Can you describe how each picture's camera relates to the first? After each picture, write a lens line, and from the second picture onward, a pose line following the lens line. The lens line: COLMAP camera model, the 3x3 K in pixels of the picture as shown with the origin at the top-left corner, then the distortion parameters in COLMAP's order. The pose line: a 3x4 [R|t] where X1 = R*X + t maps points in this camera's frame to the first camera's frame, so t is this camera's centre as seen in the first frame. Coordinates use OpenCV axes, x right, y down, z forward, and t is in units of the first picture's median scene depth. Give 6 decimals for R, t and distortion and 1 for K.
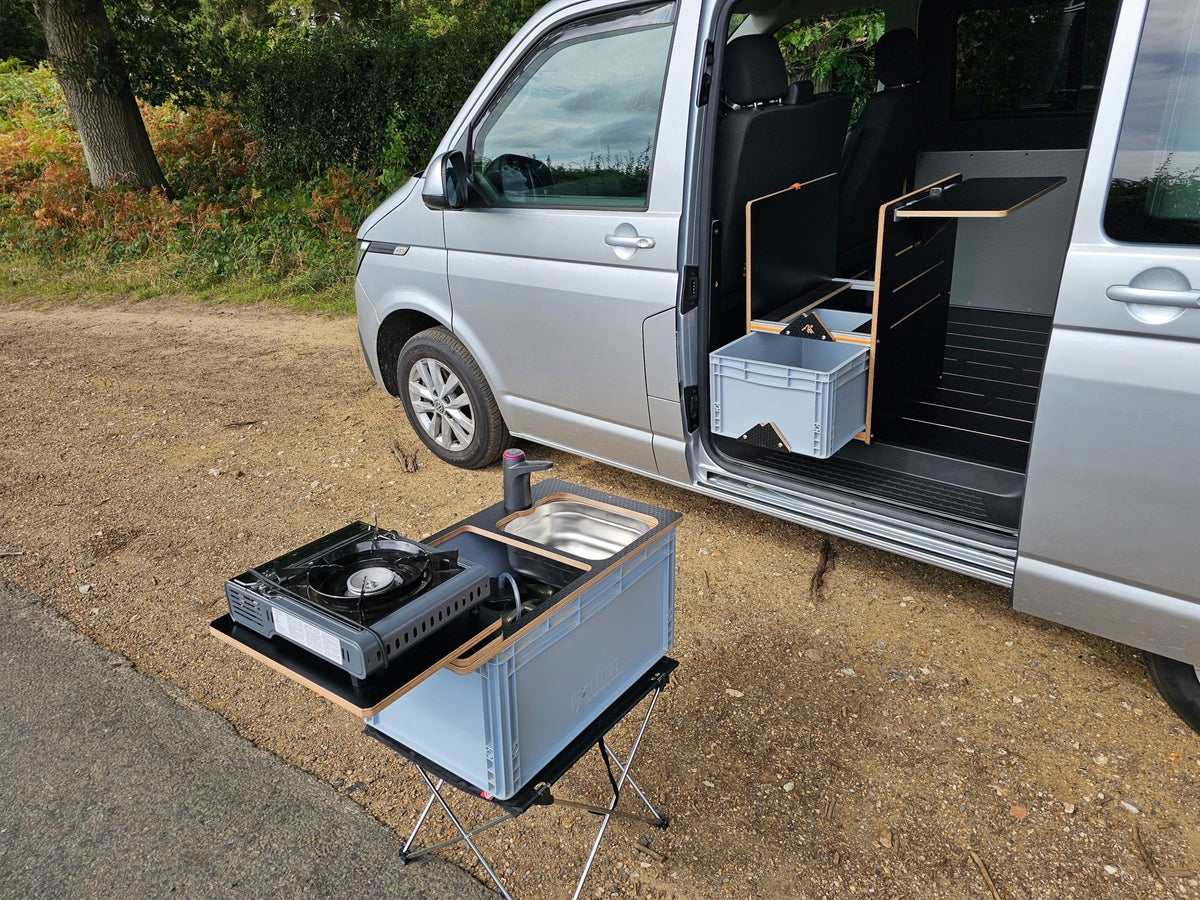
lens RADIAL K [[875.2, 0, 625.2], [0, 875.2, 455.7], [0, 0, 1]] dist [0.063866, -0.060817]
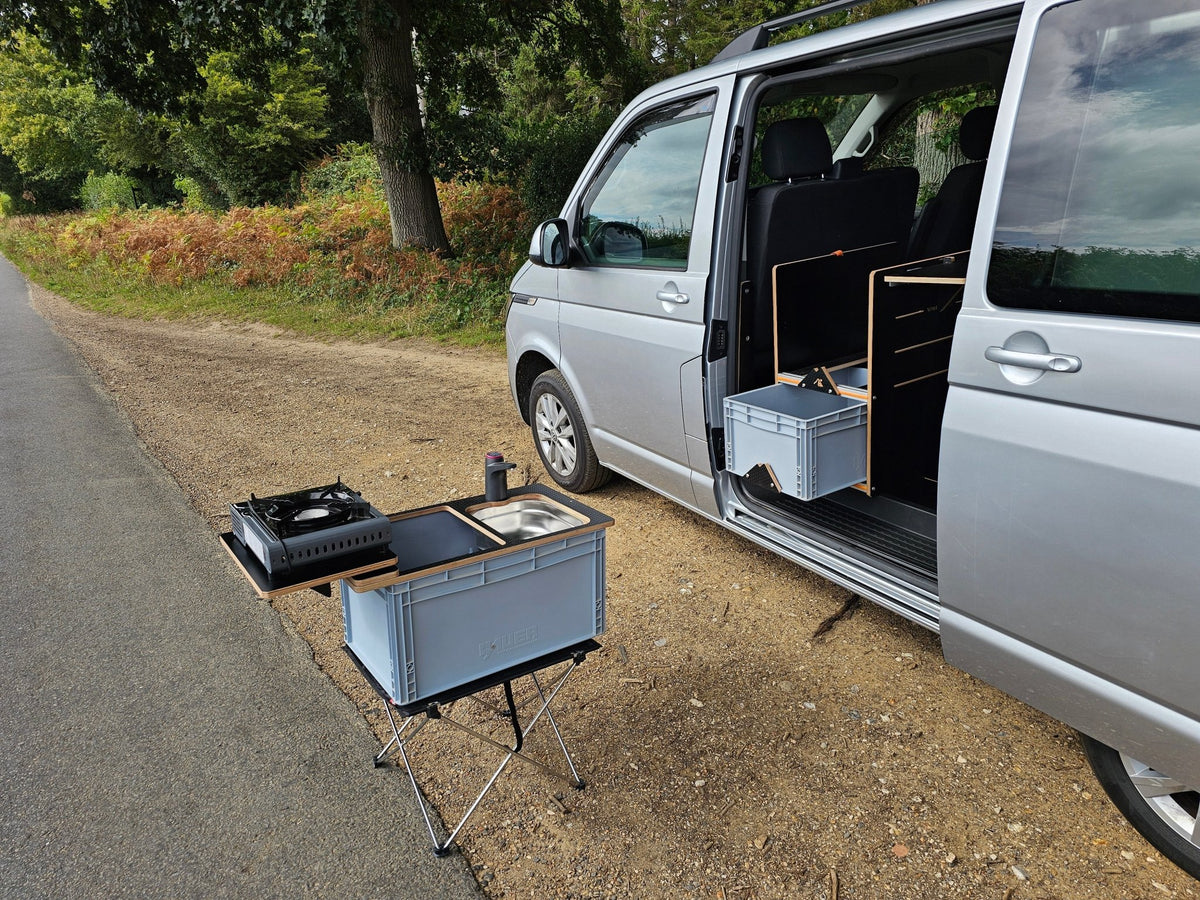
lens RADIAL K [[913.4, 0, 629.8], [0, 913.4, 469.6], [0, 0, 1]] dist [0.077632, -0.075714]
pose [[0.936644, 0.099984, -0.335710, 0.369286], [-0.122617, 0.991347, -0.046854, 0.041092], [0.328121, 0.085049, 0.940799, -0.120721]]
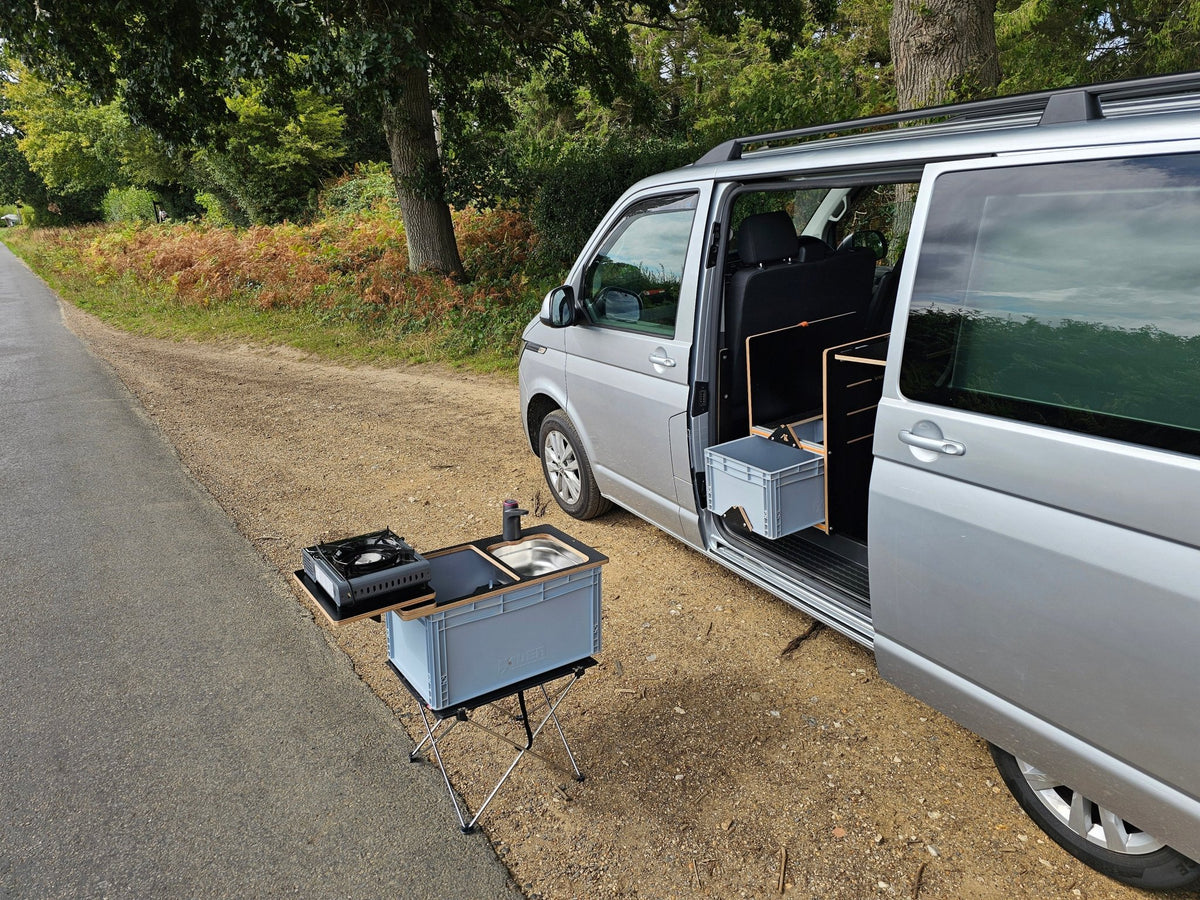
lens RADIAL K [[959.5, 0, 621.1], [0, 959.5, 449.0], [0, 0, 1]] dist [0.089640, -0.095460]
pose [[0.928363, 0.096807, -0.358846, 0.475325], [-0.126162, 0.990239, -0.059252, -0.015202], [0.349608, 0.100280, 0.931514, -0.363018]]
